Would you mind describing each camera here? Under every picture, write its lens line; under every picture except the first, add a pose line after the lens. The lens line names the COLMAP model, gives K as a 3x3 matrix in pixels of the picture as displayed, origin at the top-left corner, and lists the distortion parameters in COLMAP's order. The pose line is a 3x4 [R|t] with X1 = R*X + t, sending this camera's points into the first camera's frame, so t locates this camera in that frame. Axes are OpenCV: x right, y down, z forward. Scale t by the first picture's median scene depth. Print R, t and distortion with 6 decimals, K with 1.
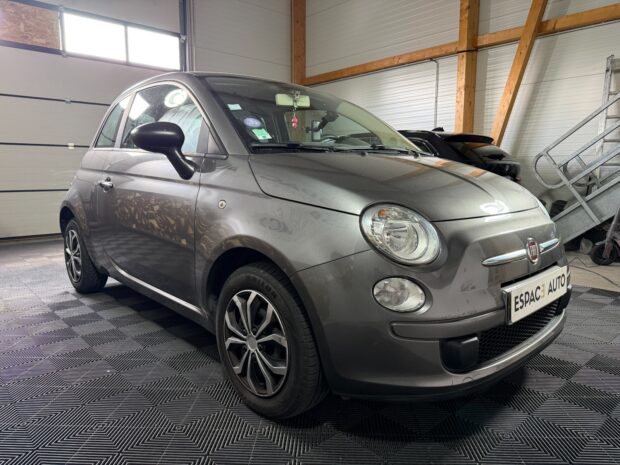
lens RADIAL K [[439.9, 0, 310.0], [0, 439.9, 232.5], [0, 0, 1]] dist [0.046007, -0.048883]
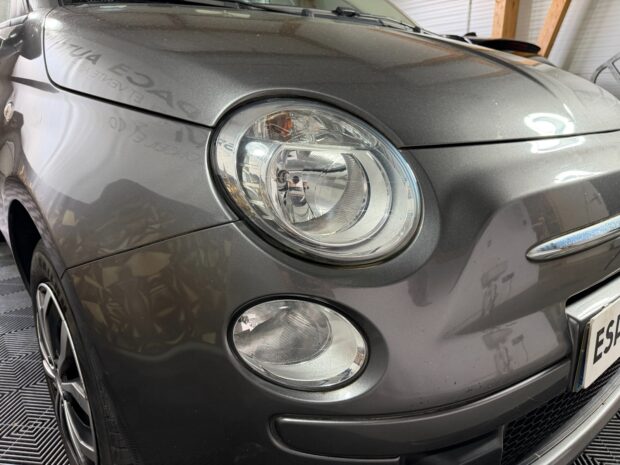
lens RADIAL K [[441.1, 0, 306.6], [0, 441.1, 233.8], [0, 0, 1]] dist [0.048167, -0.049052]
pose [[0.998192, 0.023610, -0.055270, 0.194052], [-0.014900, 0.988114, 0.152999, -0.007762], [0.058226, -0.151899, 0.986680, 0.544766]]
